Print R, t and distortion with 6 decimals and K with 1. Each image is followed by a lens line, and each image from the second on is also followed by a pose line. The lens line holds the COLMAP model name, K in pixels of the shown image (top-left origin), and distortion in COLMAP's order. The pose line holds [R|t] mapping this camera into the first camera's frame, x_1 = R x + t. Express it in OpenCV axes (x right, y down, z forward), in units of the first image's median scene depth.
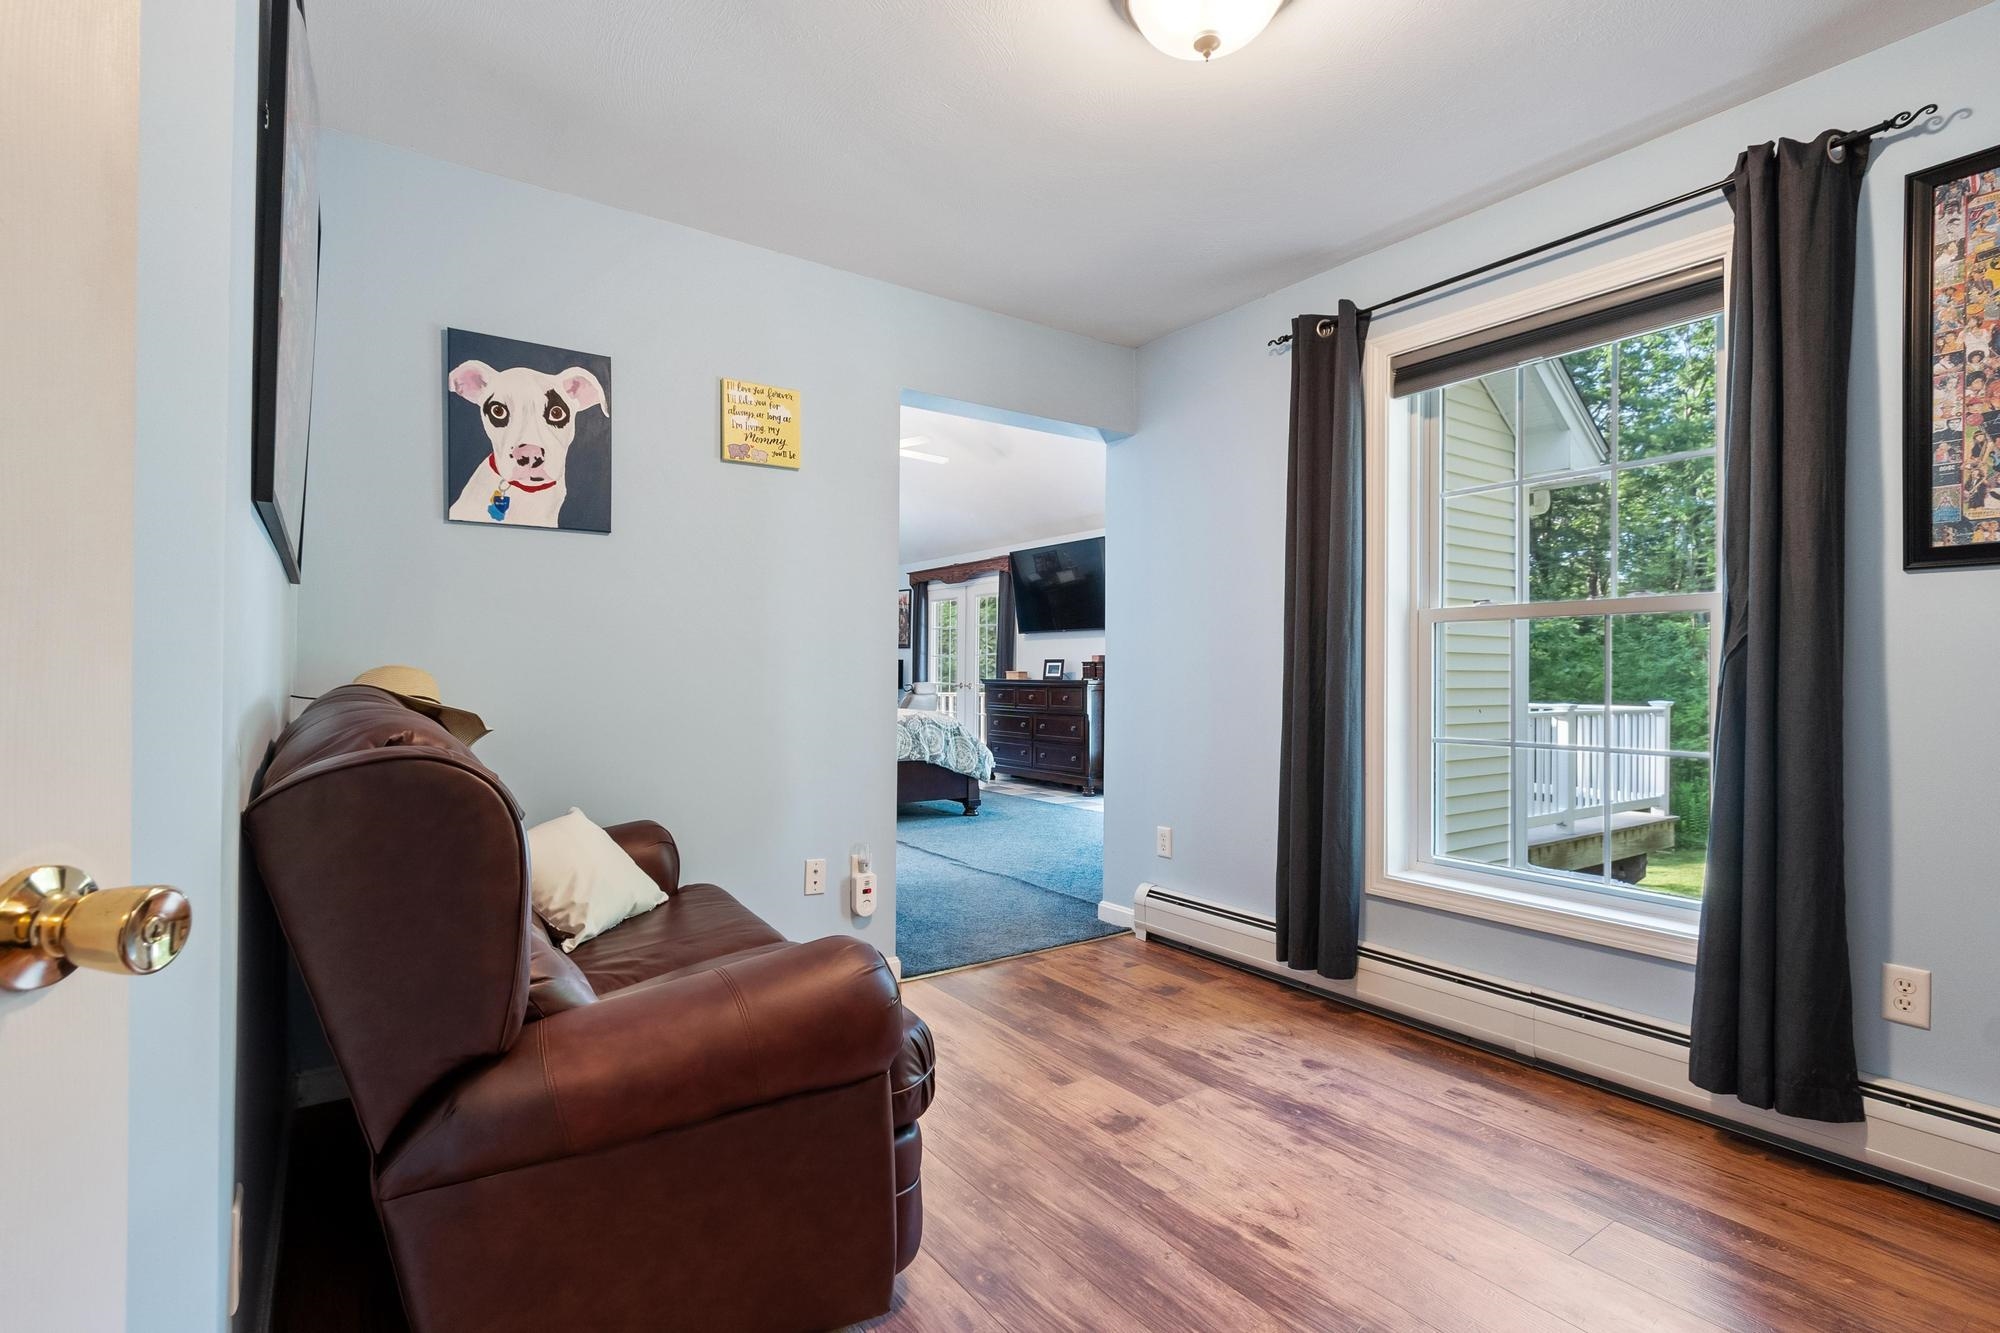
lens RADIAL K [[932.9, 0, 993.3], [0, 932.9, 659.3], [0, 0, 1]] dist [-0.001021, -0.000766]
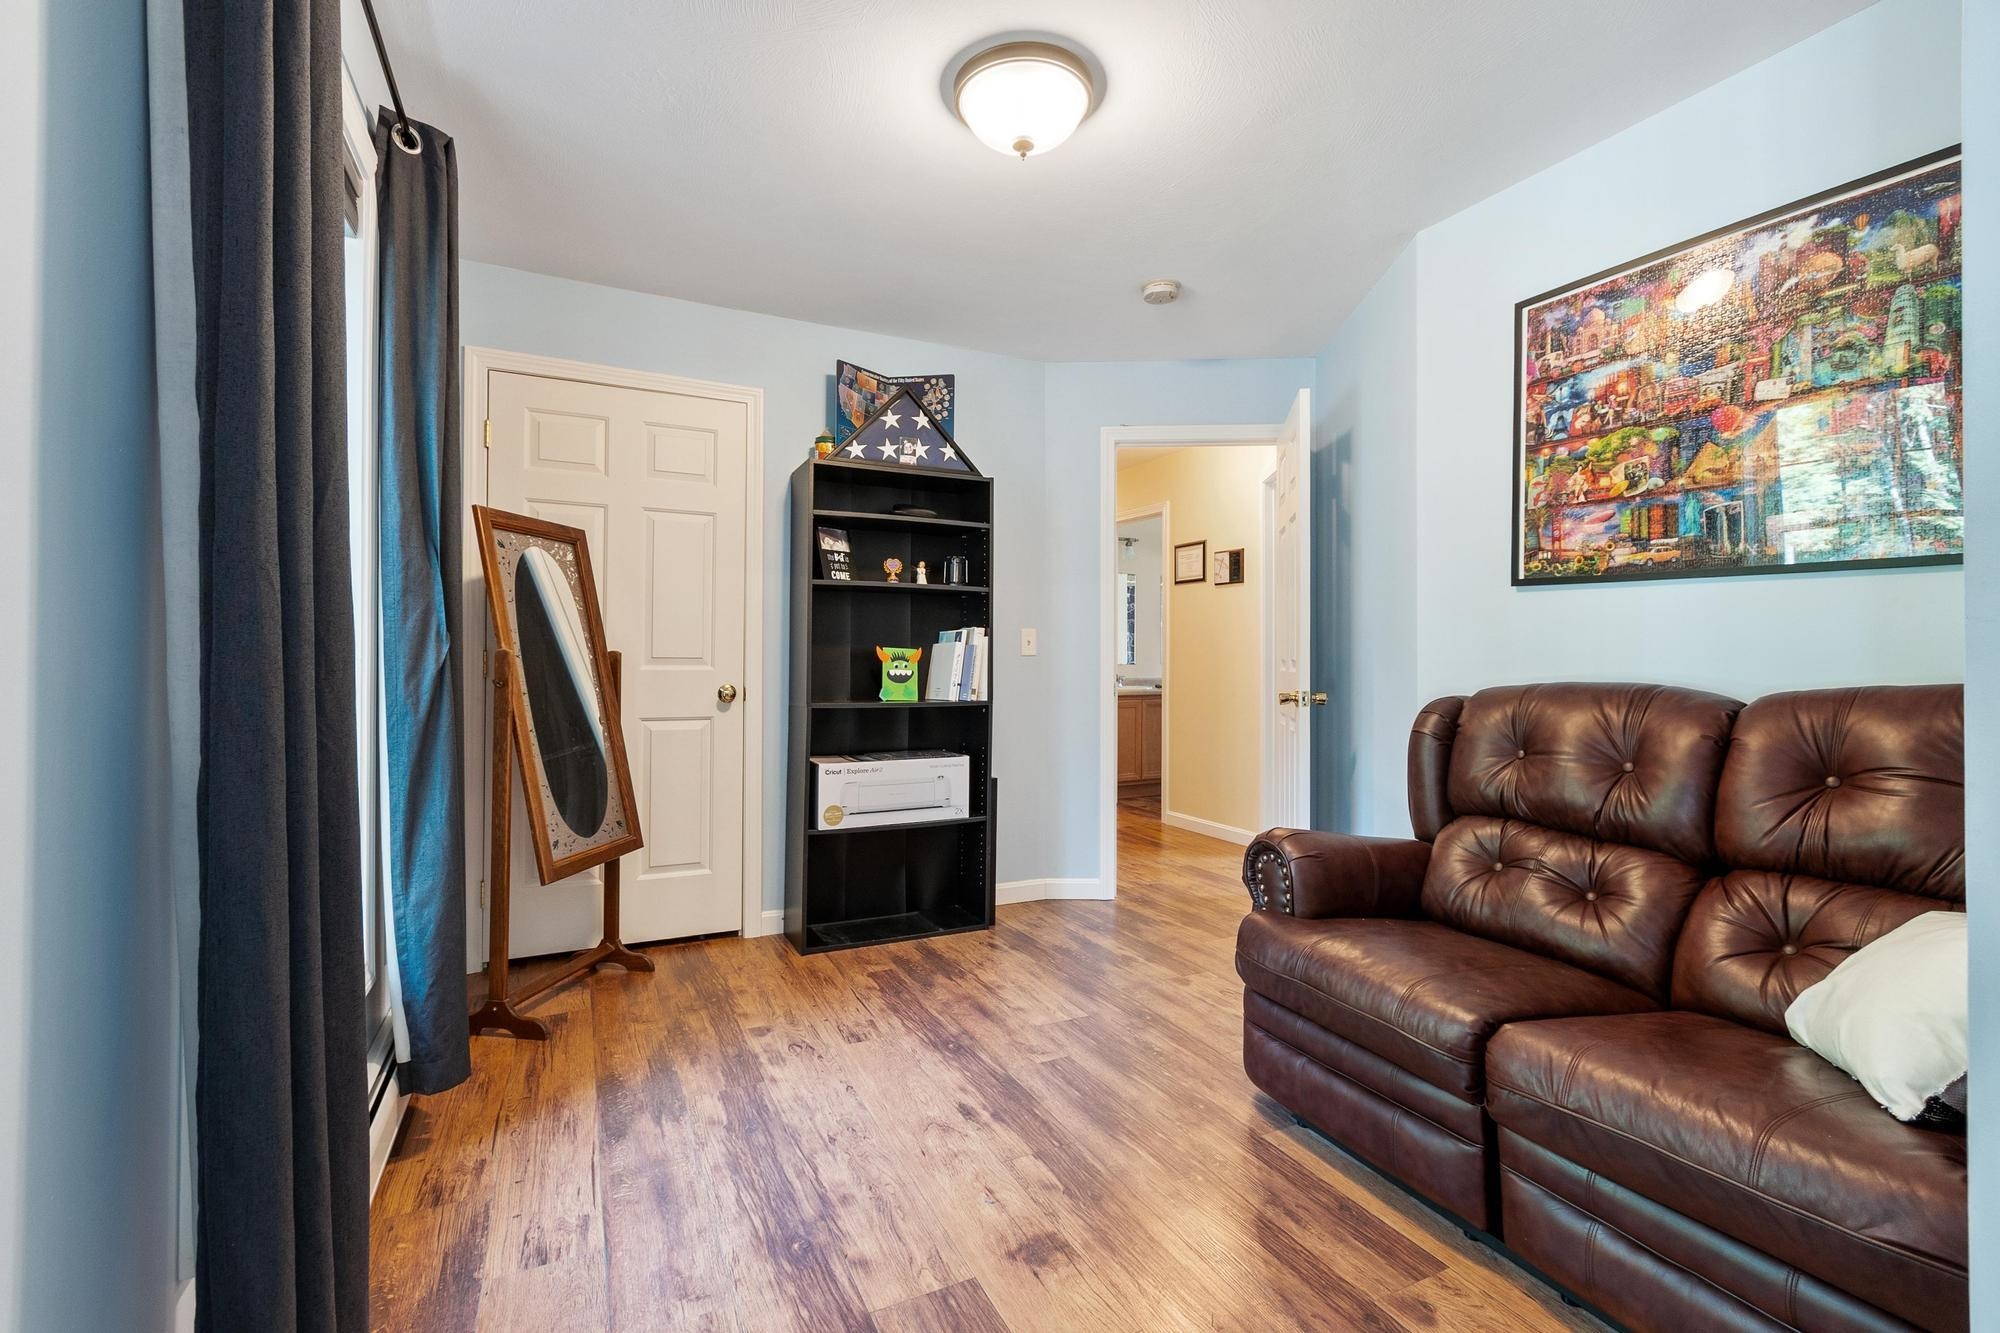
lens RADIAL K [[878.0, 0, 1007.9], [0, 878.0, 642.0], [0, 0, 1]] dist [-0.001010, -0.000095]
pose [[-0.989652, -0.003311, 0.143451, 0.053515], [-0.008411, 0.999353, -0.034960, 0.022463], [-0.143242, -0.035805, -0.989040, 1.491130]]
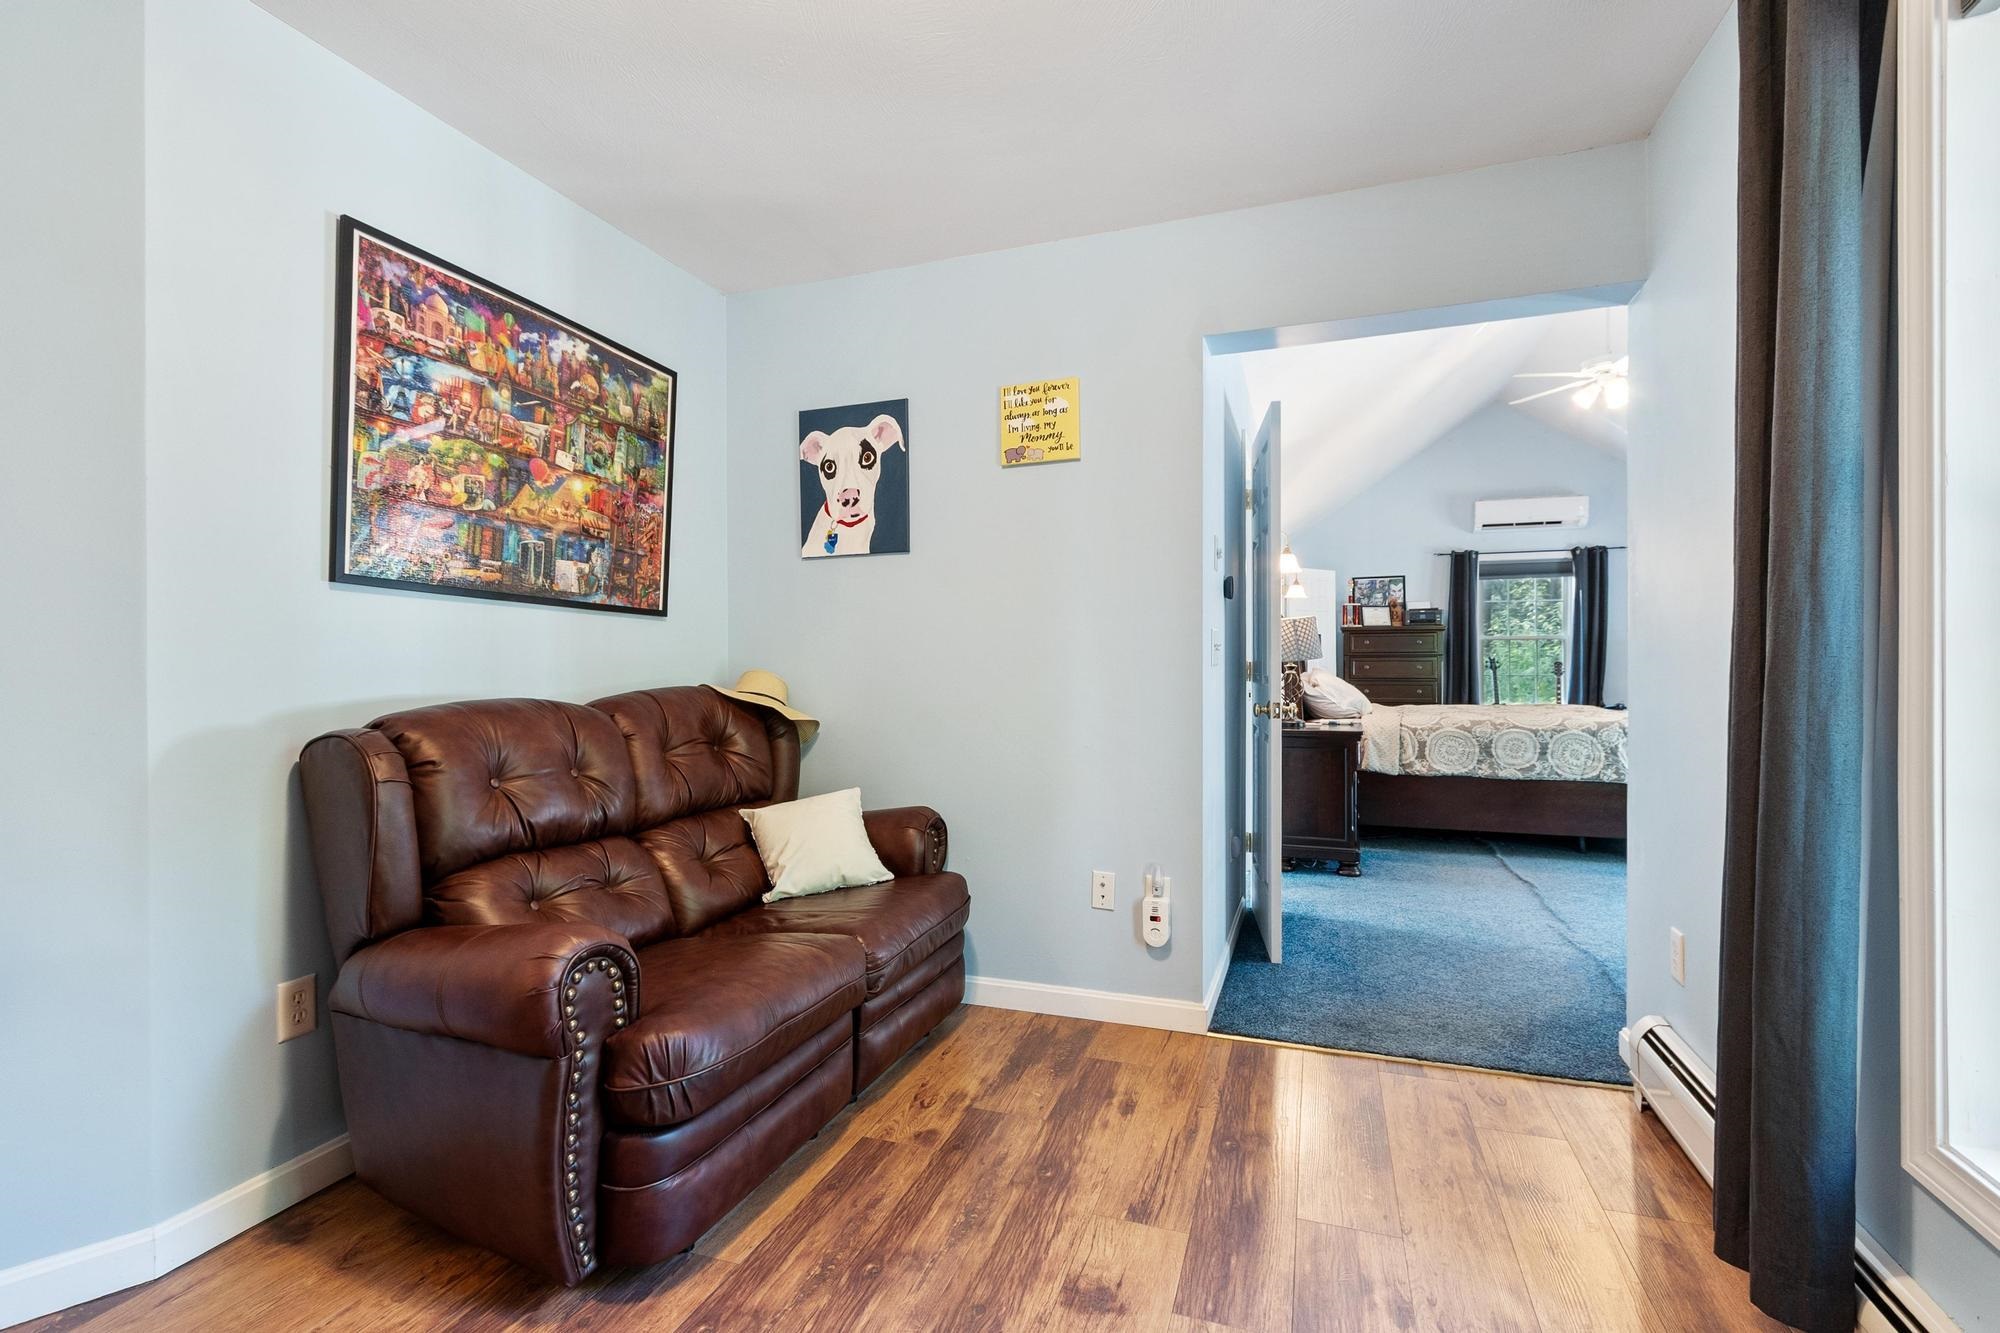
lens RADIAL K [[895.0, 0, 991.9], [0, 895.0, 664.5], [0, 0, 1]] dist [-0.001591, -0.000234]
pose [[0.577190, -0.007045, -0.816579, 0.572016], [0.020026, 0.999784, 0.005529, -0.001229], [0.816364, -0.019544, 0.577207, 0.468540]]
